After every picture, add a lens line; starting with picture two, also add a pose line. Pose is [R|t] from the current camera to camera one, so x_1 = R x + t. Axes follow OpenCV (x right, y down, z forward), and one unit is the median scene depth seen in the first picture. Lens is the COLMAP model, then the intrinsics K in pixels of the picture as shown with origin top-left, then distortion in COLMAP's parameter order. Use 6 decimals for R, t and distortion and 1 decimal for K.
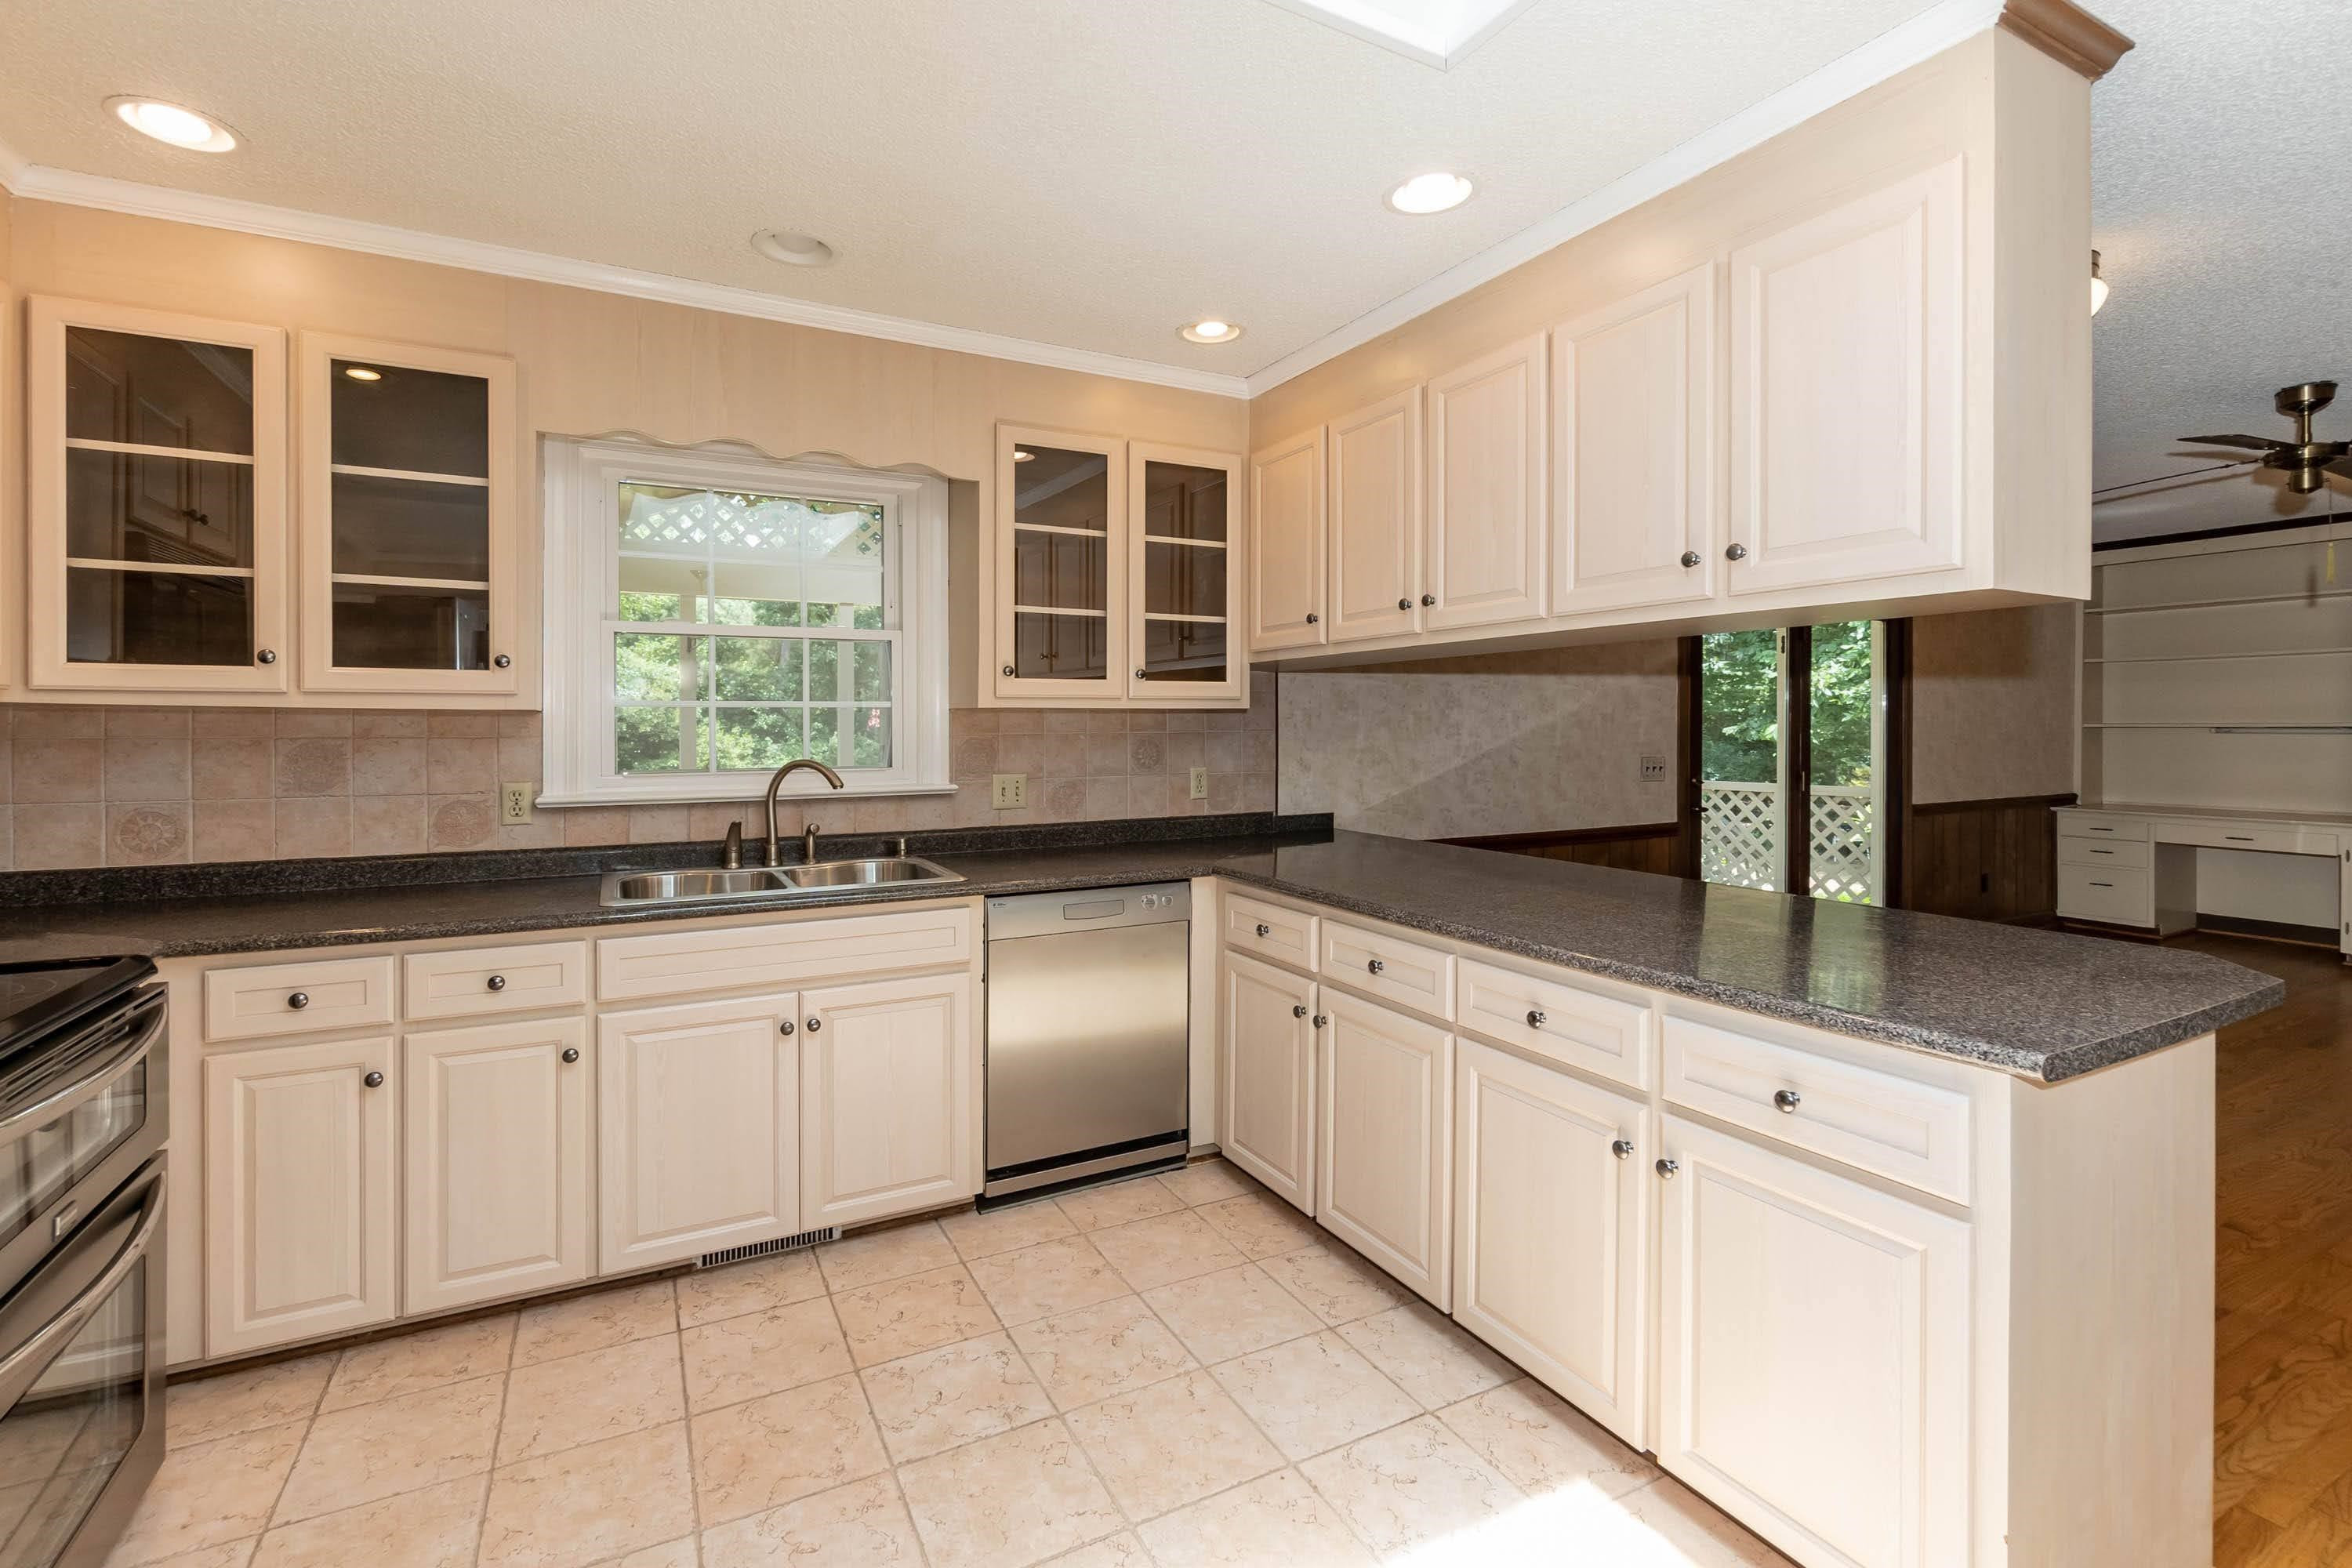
lens RADIAL K [[1055.9, 0, 1178.4], [0, 1055.9, 732.3], [0, 0, 1]] dist [-0.000195, 0.000172]
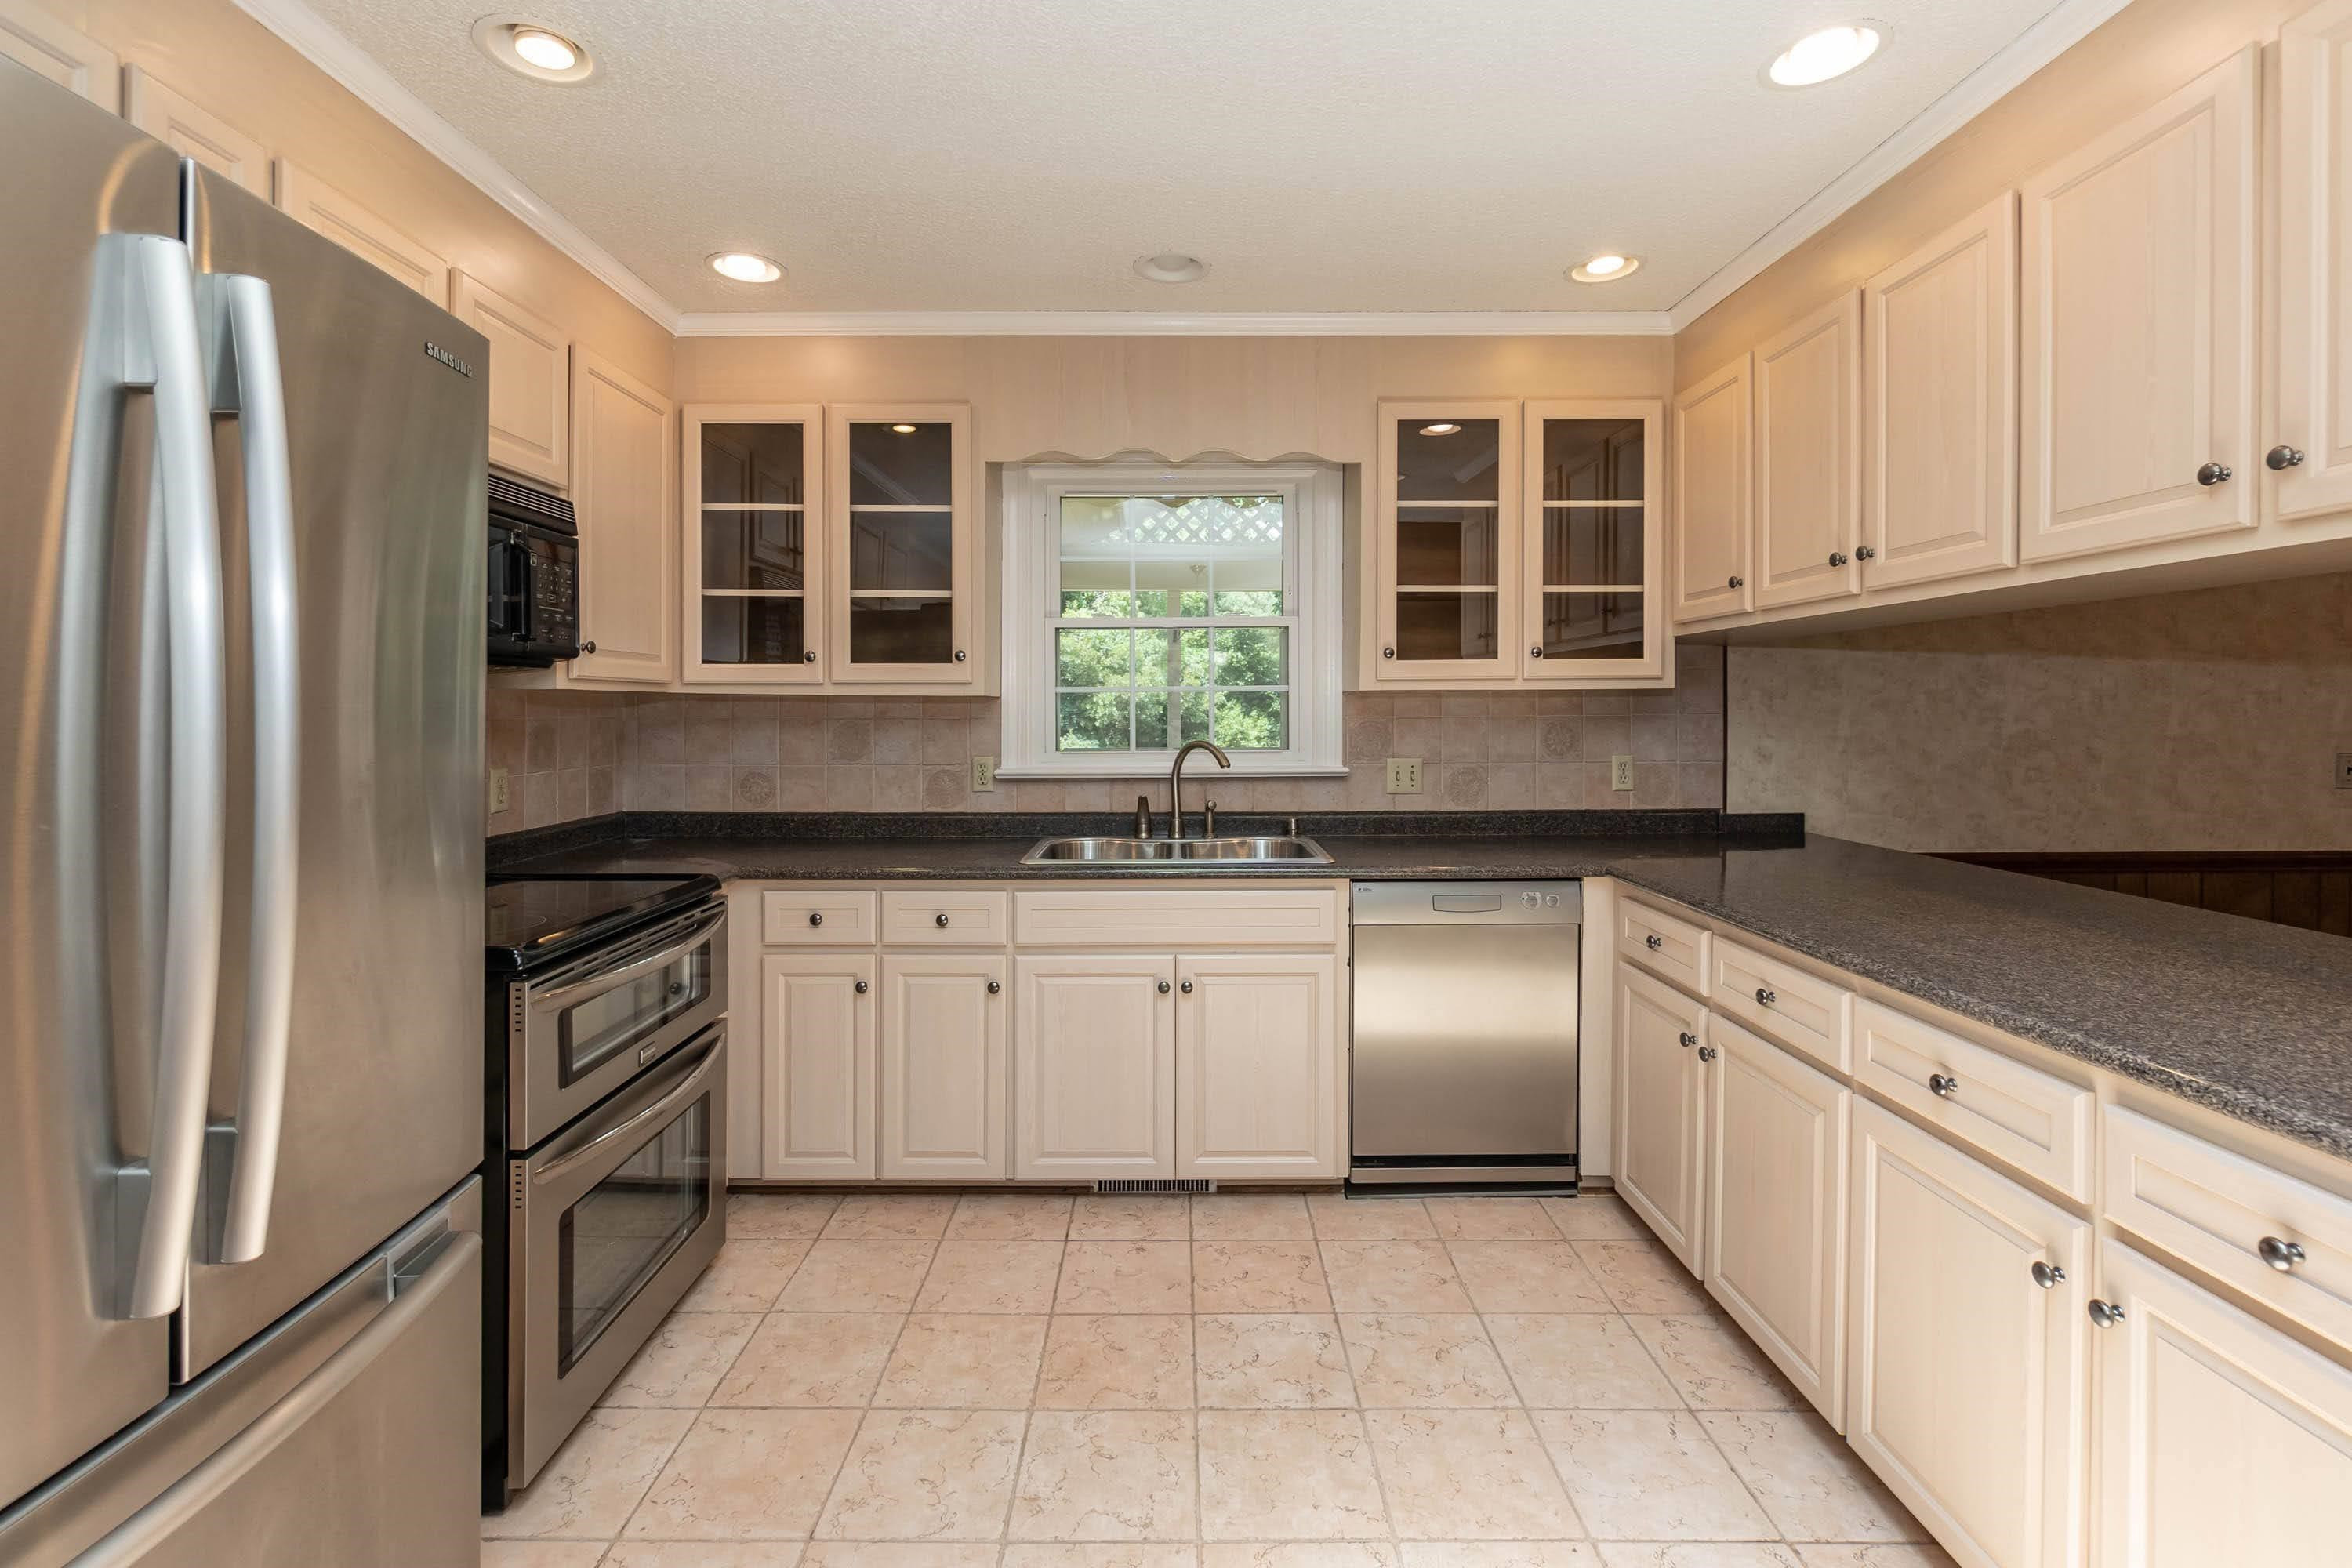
lens RADIAL K [[1081.6, 0, 1176.2], [0, 1081.6, 715.6], [0, 0, 1]] dist [0.001417, 0.000275]
pose [[0.883493, 0.002383, -0.468439, 0.158651], [-0.002381, 0.999997, 0.000595, 0.000006], [0.468439, 0.000590, 0.883496, 0.022313]]
